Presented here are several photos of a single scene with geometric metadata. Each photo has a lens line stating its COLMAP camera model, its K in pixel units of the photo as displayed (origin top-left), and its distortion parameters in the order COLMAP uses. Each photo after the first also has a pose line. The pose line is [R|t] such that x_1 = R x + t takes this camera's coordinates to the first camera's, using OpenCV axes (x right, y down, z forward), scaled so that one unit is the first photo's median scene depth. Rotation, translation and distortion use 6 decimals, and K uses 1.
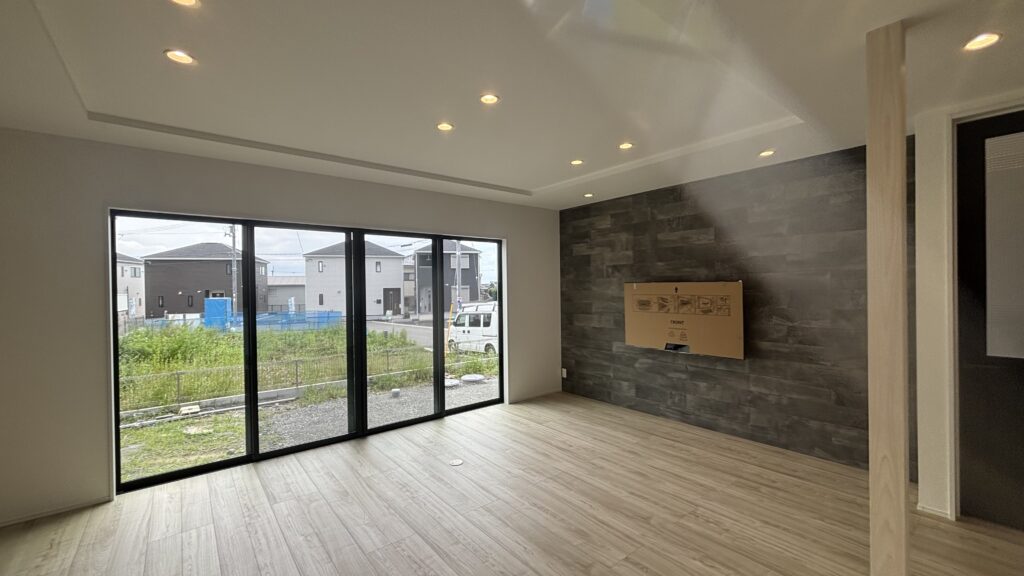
lens RADIAL K [[416.2, 0, 516.8], [0, 416.2, 288.9], [0, 0, 1]] dist [0.003969, 0.002819]
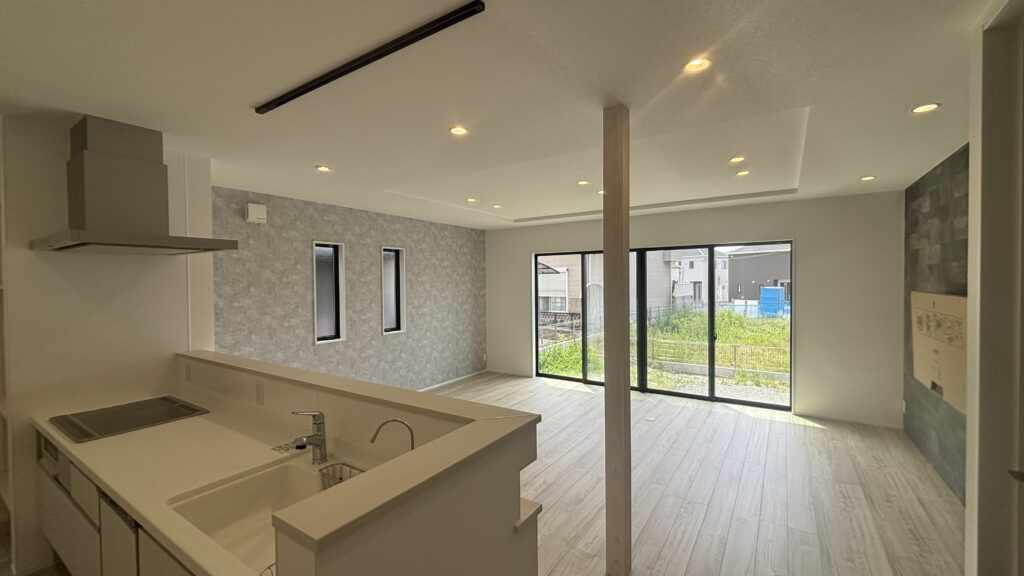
lens RADIAL K [[416.2, 0, 511.3], [0, 416.2, 287.7], [0, 0, 1]] dist [0.003969, 0.002819]
pose [[0.298690, 0.025002, -0.954023, 0.853889], [0.001038, 0.999648, 0.026523, -0.045145], [0.954350, -0.008912, 0.298559, 0.132218]]
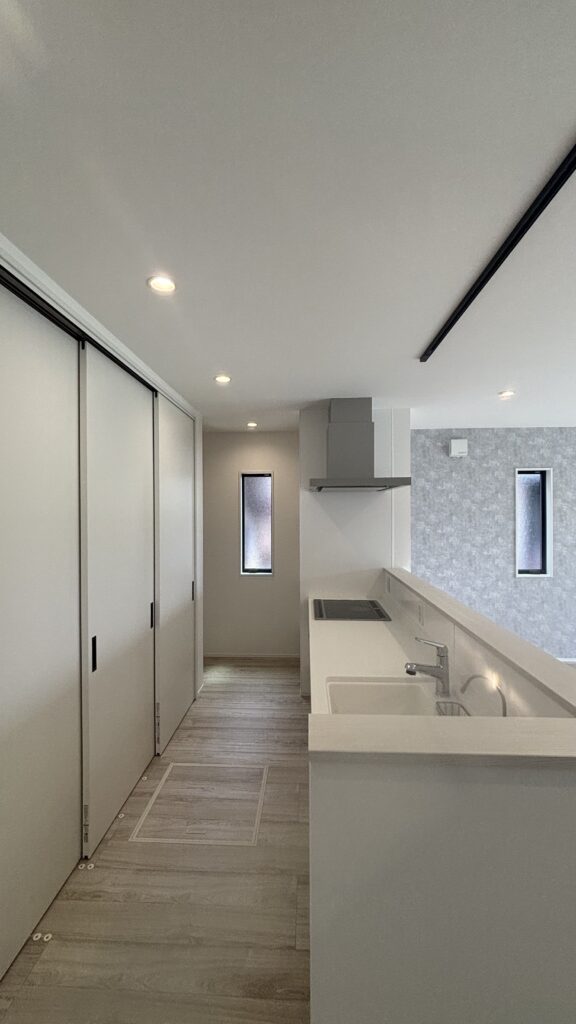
lens RADIAL K [[416.2, 0, 290.5], [0, 416.2, 512.9], [0, 0, 1]] dist [0.003969, 0.002819]
pose [[-0.661636, 0.018533, -0.749596, 0.812116], [0.010085, 0.999824, 0.015818, -0.050510], [0.749758, 0.002906, -0.661706, 0.236138]]
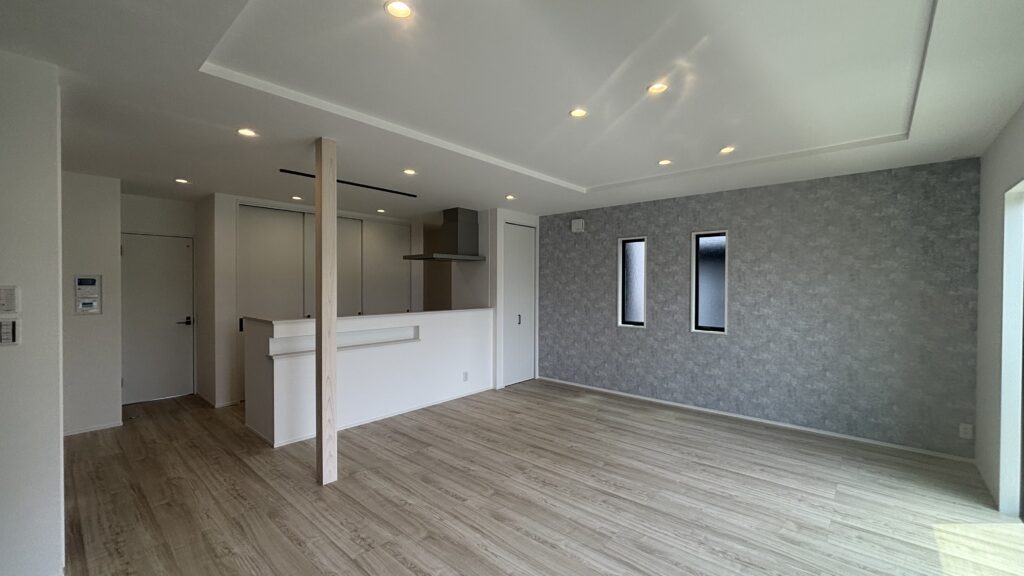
lens RADIAL K [[416.2, 0, 513.5], [0, 416.2, 286.4], [0, 0, 1]] dist [0.003969, 0.002819]
pose [[-0.987499, 0.011305, -0.157219, 0.165510], [0.009368, 0.999871, 0.013055, -0.010095], [0.157346, 0.011419, -0.987478, 1.212962]]
